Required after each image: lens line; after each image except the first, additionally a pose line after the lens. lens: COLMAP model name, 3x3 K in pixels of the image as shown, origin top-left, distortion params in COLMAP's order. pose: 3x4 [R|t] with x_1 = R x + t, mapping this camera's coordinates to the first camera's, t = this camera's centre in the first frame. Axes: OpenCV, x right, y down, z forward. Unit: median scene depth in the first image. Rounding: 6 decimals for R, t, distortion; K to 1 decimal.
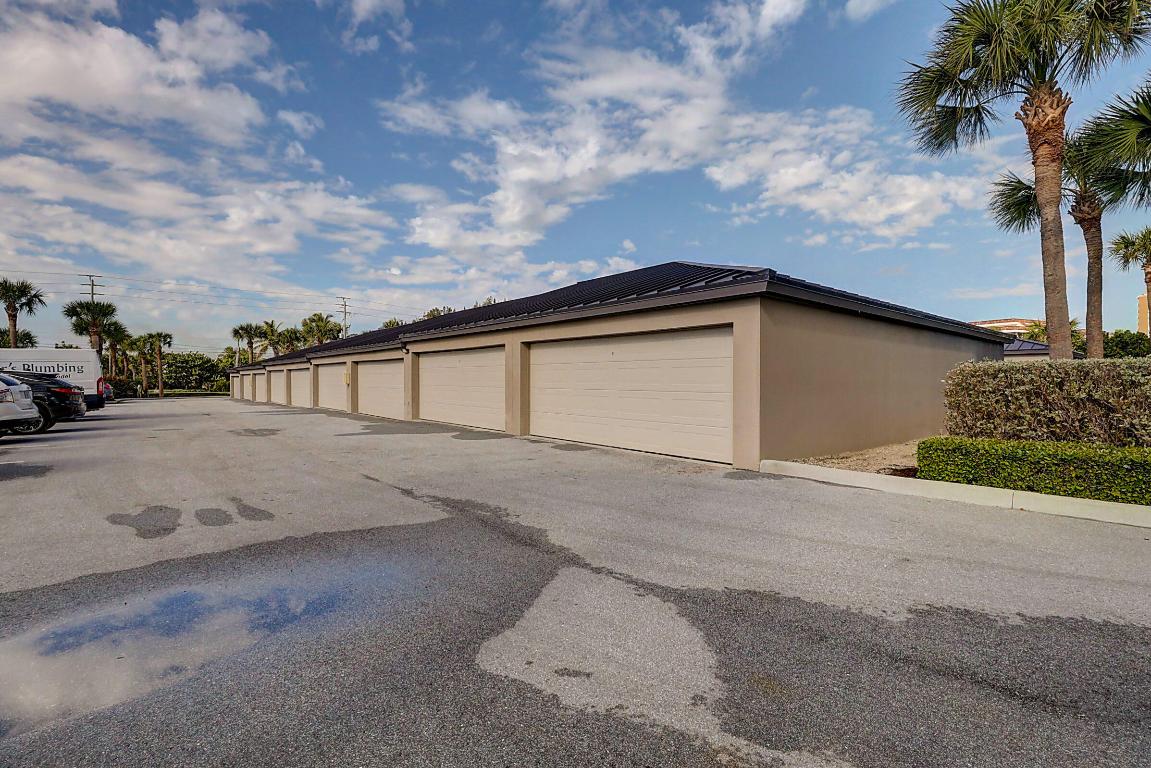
lens RADIAL K [[521.0, 0, 579.4], [0, 521.0, 384.1], [0, 0, 1]] dist [0.001013, 0.000070]
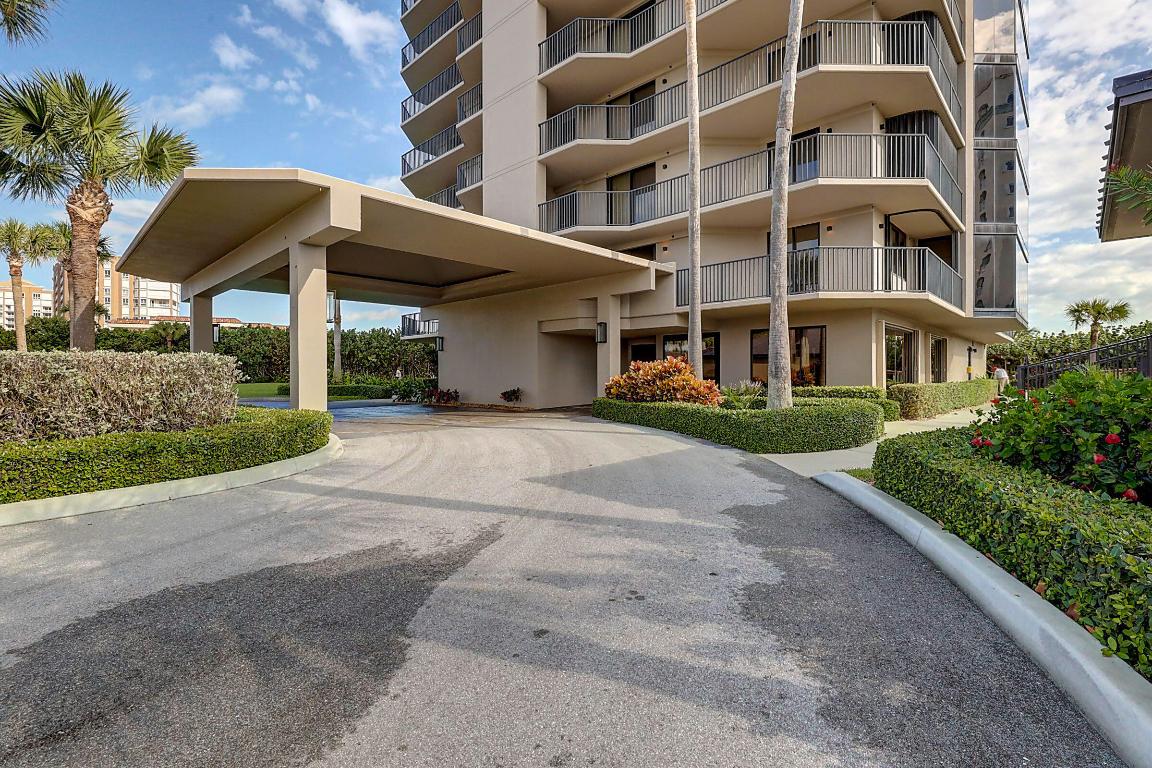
lens RADIAL K [[521.5, 0, 579.9], [0, 521.5, 373.6], [0, 0, 1]] dist [0.001013, 0.000070]
pose [[-0.111793, -0.001844, 0.993730, -0.064279], [0.010141, 0.999944, 0.002996, -0.000027], [-0.993680, 0.010412, -0.111768, 0.121730]]
